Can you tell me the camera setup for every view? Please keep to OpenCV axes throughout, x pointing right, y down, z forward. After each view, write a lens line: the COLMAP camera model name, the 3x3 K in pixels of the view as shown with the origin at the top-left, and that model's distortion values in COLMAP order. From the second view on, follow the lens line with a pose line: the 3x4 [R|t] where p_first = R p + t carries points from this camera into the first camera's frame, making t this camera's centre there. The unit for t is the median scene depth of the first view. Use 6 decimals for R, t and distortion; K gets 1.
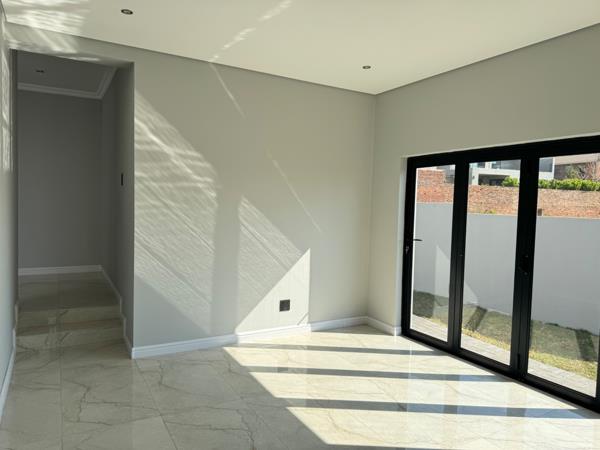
lens RADIAL K [[427.1, 0, 301.3], [0, 427.1, 227.2], [0, 0, 1]] dist [0.066888, -0.049381]
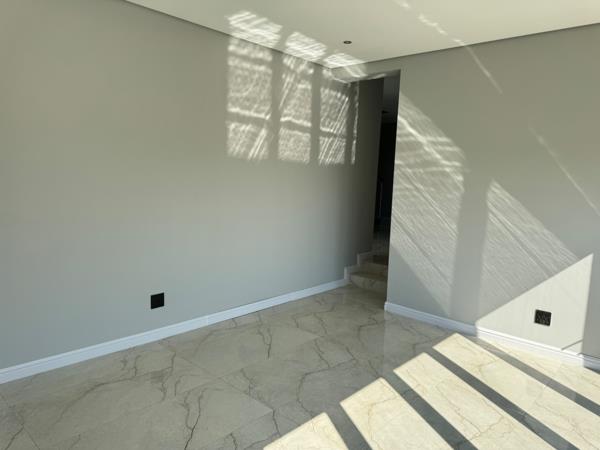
lens RADIAL K [[427.1, 0, 298.4], [0, 427.1, 227.8], [0, 0, 1]] dist [0.066888, -0.049381]
pose [[0.307194, 0.101581, -0.946210, 0.648148], [-0.087117, 0.993114, 0.078333, -0.009122], [0.947651, 0.058368, 0.313928, 0.341791]]
